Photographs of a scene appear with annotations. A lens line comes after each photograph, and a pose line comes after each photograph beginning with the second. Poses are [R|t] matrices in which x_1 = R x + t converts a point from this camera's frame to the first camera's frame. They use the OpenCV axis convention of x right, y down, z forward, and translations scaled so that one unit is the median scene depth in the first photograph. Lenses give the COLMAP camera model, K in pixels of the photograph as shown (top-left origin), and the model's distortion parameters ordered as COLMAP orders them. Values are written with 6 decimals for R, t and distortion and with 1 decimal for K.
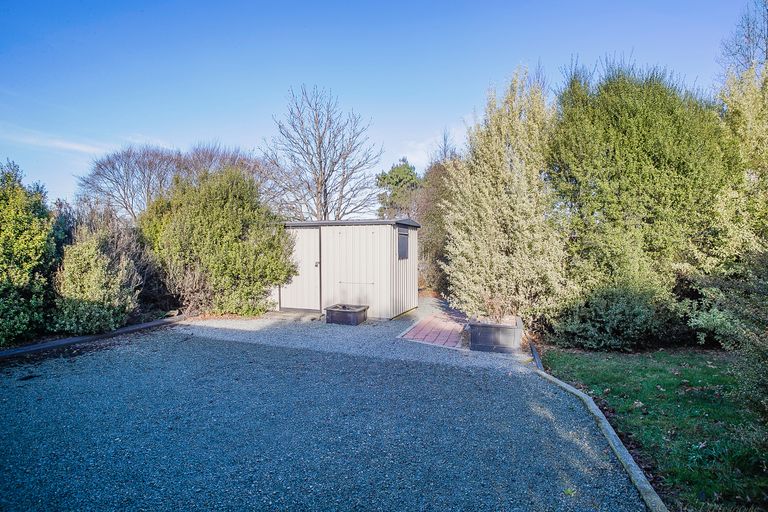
lens RADIAL K [[449.3, 0, 378.8], [0, 449.3, 254.1], [0, 0, 1]] dist [-0.002730, 0.003527]
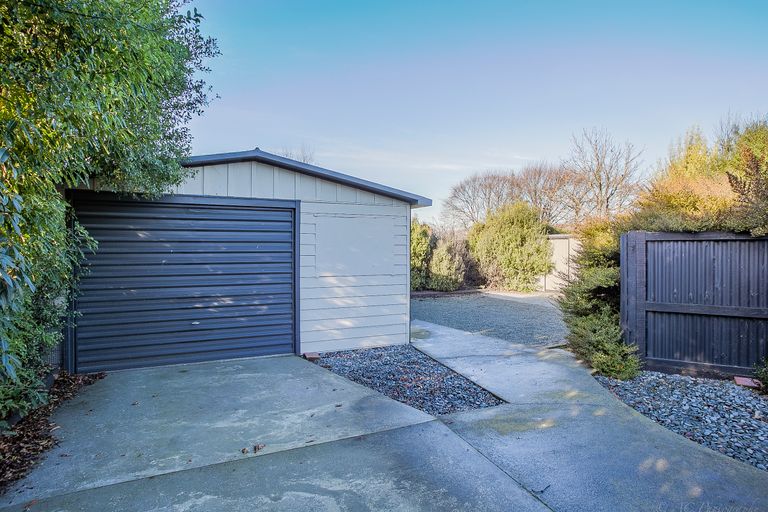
lens RADIAL K [[449.3, 0, 382.4], [0, 449.3, 252.5], [0, 0, 1]] dist [-0.002730, 0.003527]
pose [[0.750124, 0.012665, -0.661176, 0.459585], [-0.021111, 0.999766, -0.004801, 0.009462], [0.660960, 0.017560, 0.750216, -0.661291]]
